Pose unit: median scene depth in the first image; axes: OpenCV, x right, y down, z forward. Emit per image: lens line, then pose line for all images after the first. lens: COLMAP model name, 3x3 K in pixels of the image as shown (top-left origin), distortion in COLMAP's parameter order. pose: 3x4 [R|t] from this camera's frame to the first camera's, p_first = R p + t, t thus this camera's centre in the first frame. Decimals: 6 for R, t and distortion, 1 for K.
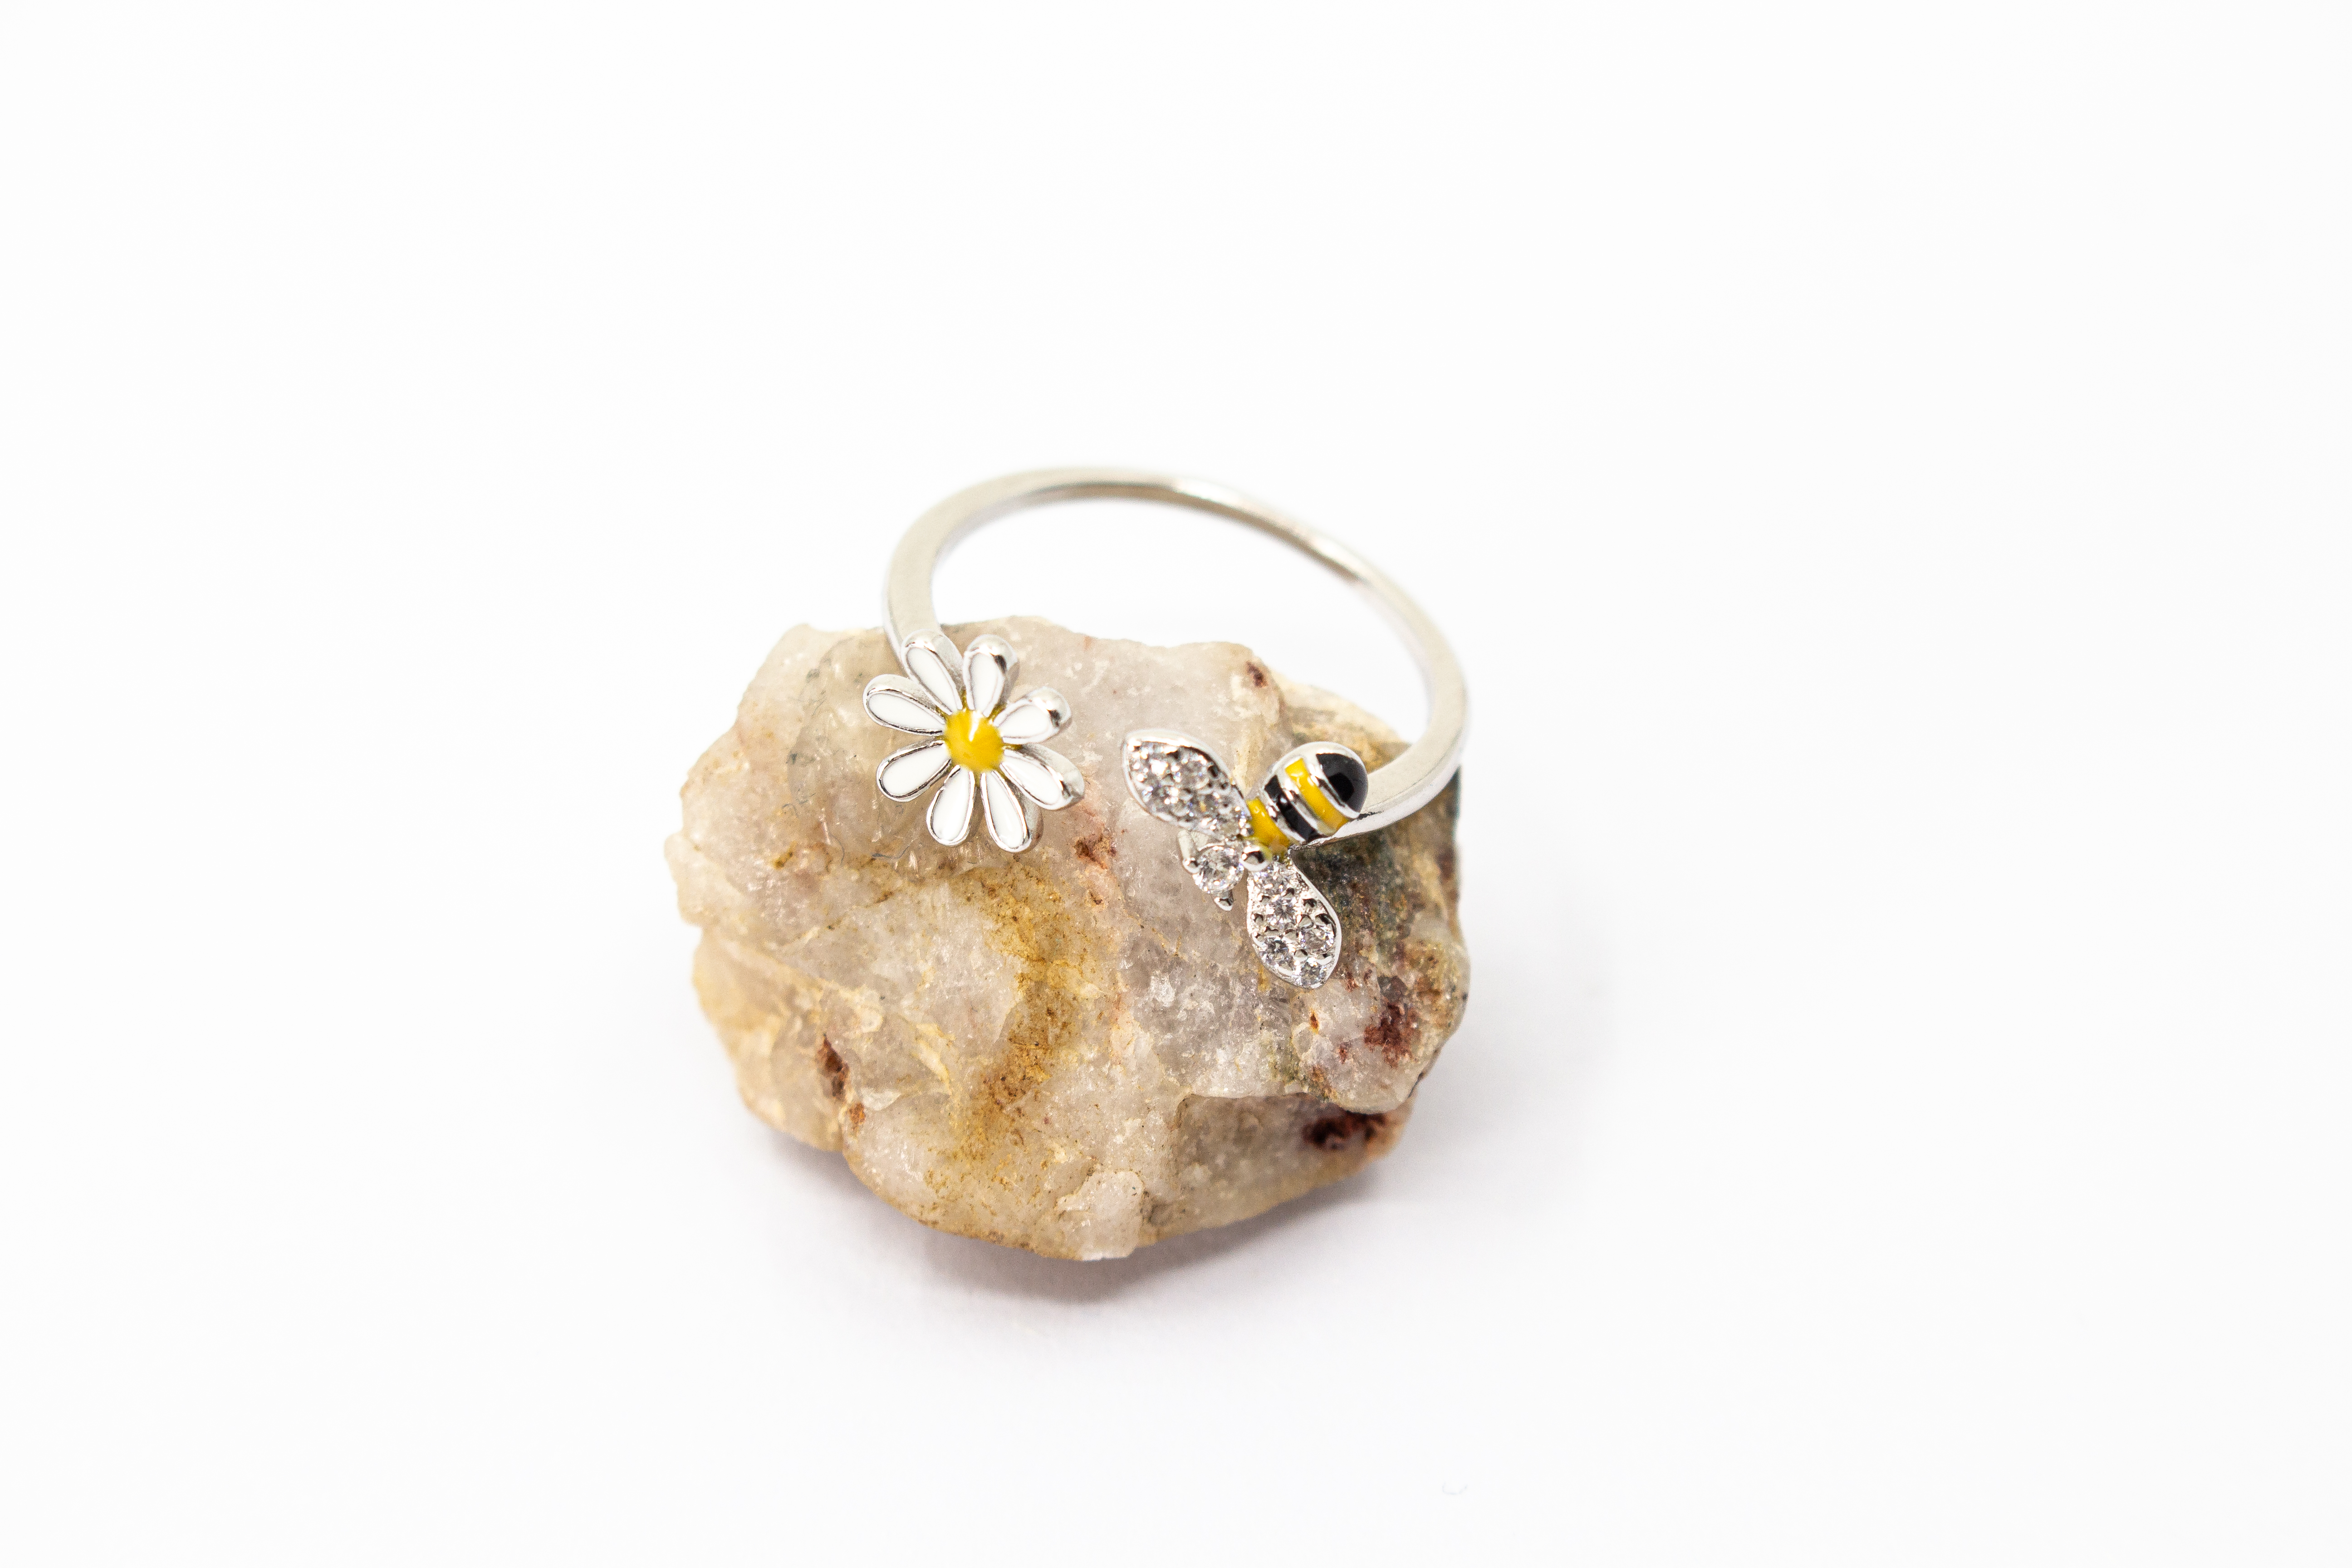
lens RADIAL K [[5485.9, 0, 1176.0], [0, 5485.9, 784.0], [0, 0, 1]] dist [0.064334, -0.047929]
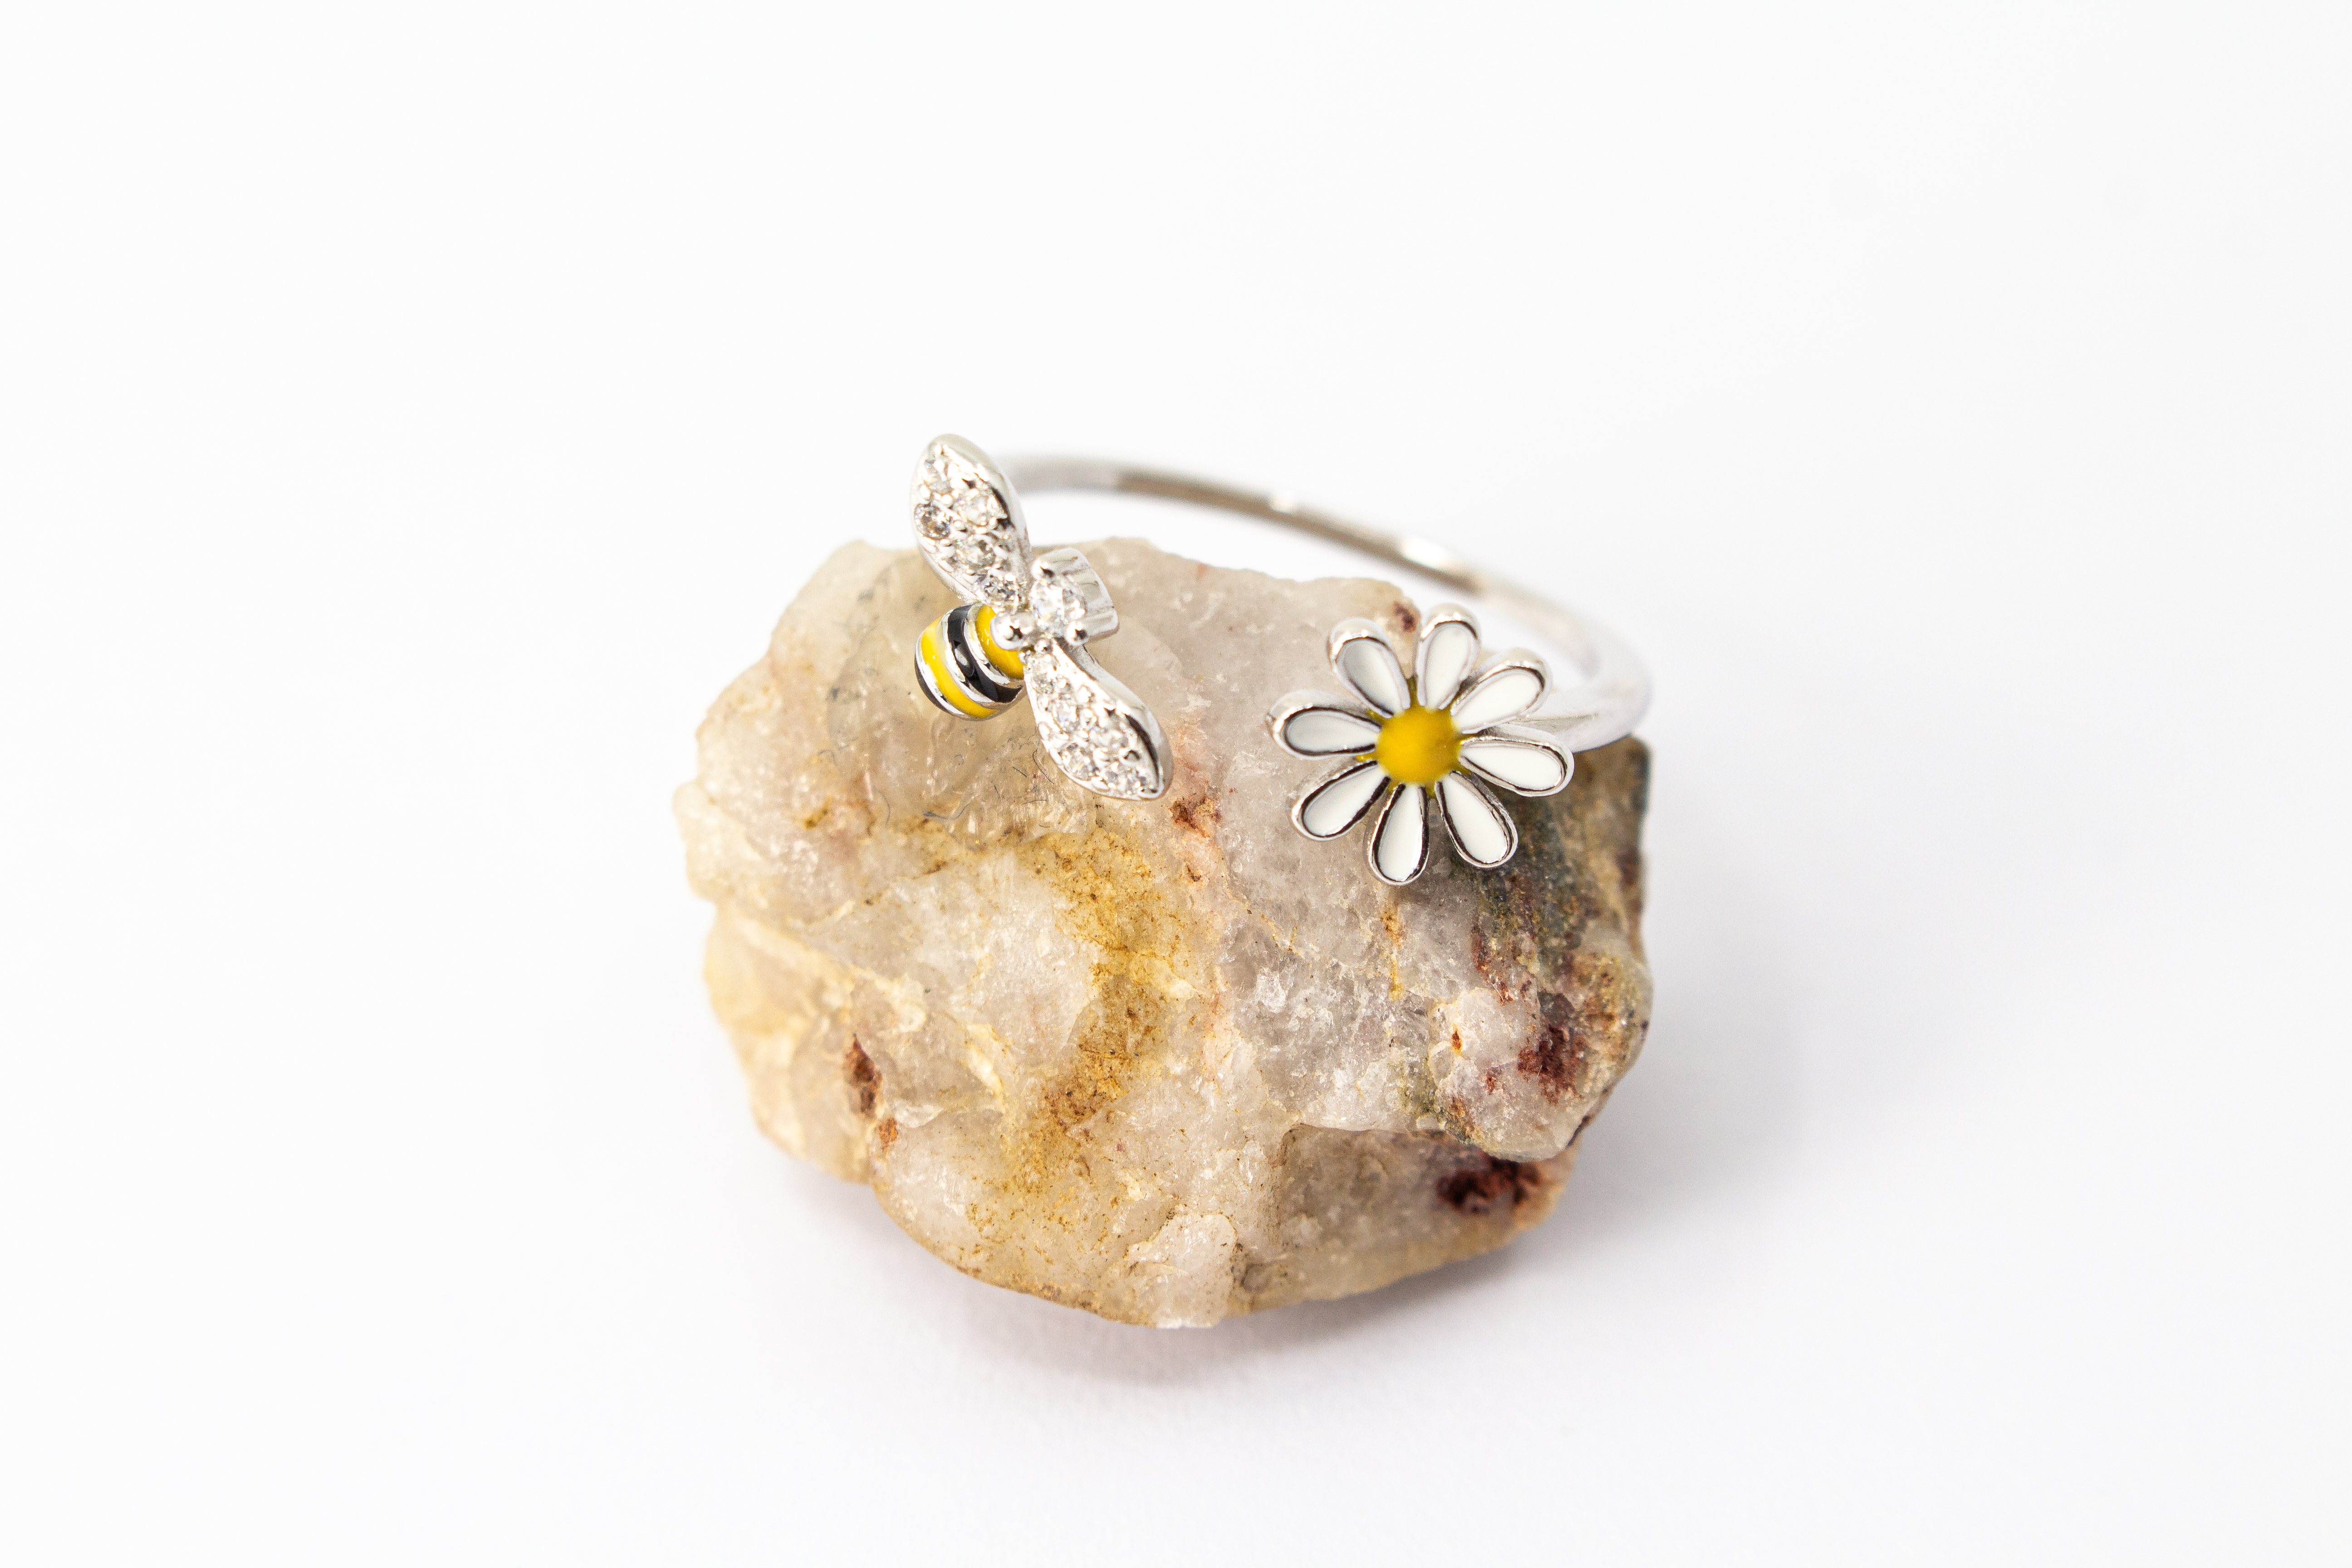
lens RADIAL K [[5485.9, 0, 1176.0], [0, 5485.9, 784.0], [0, 0, 1]] dist [0.064334, -0.047929]
pose [[0.998175, 0.047147, -0.037733, 0.012565], [-0.049726, 0.996263, -0.070616, 0.064275], [0.034263, 0.072363, 0.996790, 0.189802]]
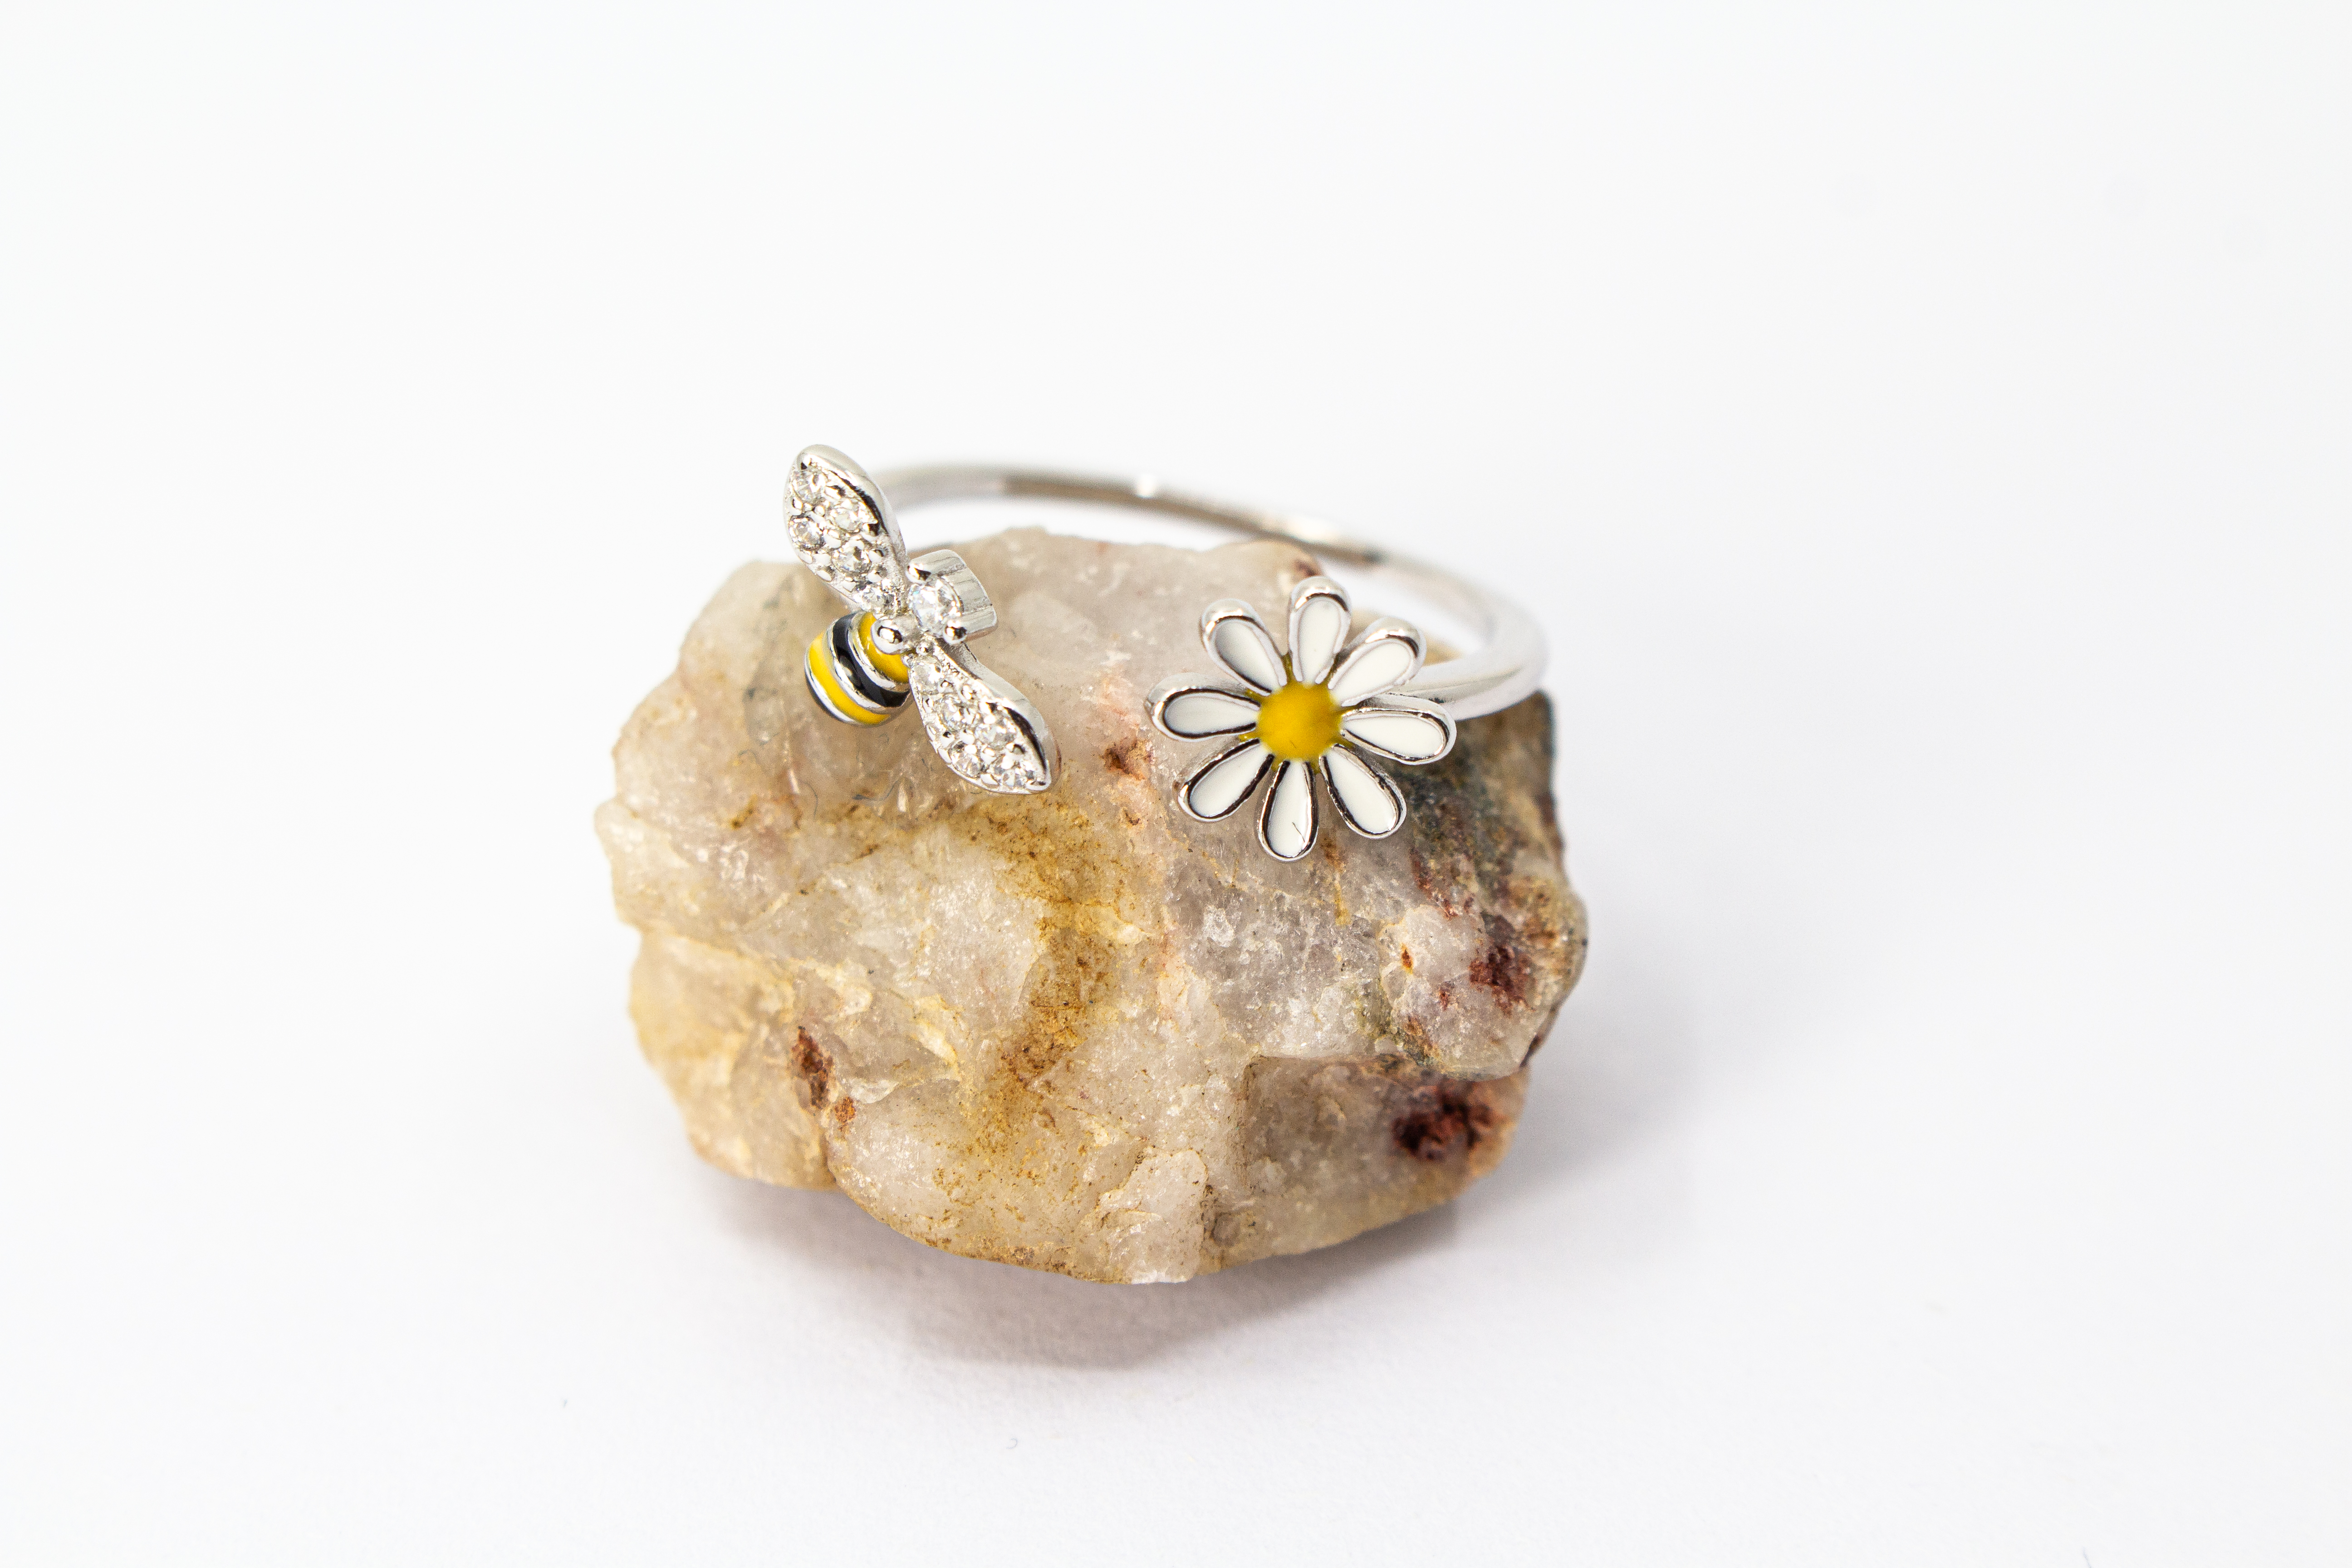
lens RADIAL K [[5485.9, 0, 1176.0], [0, 5485.9, 784.0], [0, 0, 1]] dist [0.064334, -0.047929]
pose [[0.998090, -0.039281, 0.047678, -0.046234], [0.049195, 0.972215, -0.228863, 0.200652], [-0.037363, 0.230771, 0.972290, 0.204556]]
